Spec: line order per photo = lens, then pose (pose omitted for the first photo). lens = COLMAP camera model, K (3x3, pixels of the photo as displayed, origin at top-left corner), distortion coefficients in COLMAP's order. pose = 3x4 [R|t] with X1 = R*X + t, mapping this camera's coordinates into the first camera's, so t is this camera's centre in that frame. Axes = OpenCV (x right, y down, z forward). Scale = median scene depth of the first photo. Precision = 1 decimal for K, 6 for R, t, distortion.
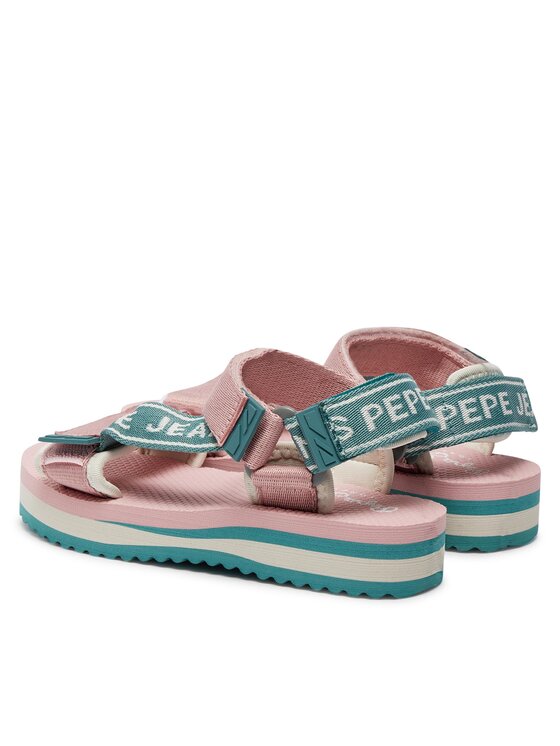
lens RADIAL K [[2190.0, 0, 280.0], [0, 2190.0, 372.7], [0, 0, 1]] dist [-0.055454, 0.000000]
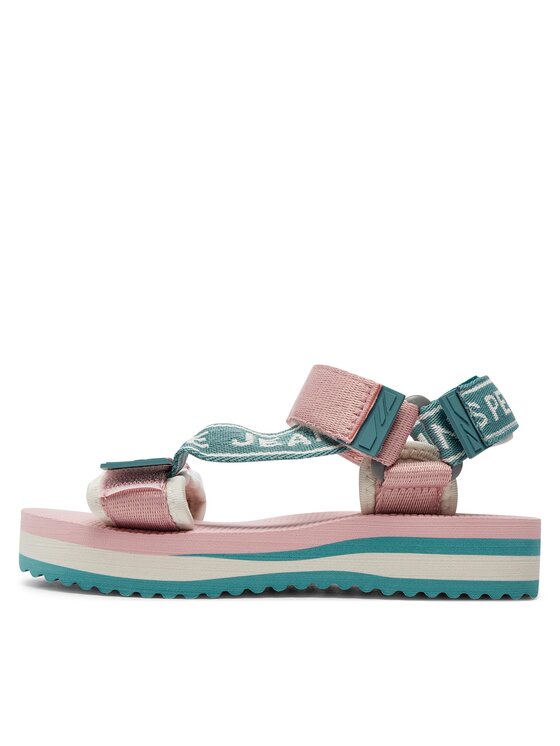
lens RADIAL K [[1283.4, 0, 280.1], [0, 1283.4, 373.5], [0, 0, 1]] dist [-0.218049, 0.000000]
pose [[0.906738, 0.013954, 0.421463, -0.272178], [0.089301, 0.970431, -0.224252, 0.120256], [-0.412130, 0.240975, 0.878681, 0.541384]]
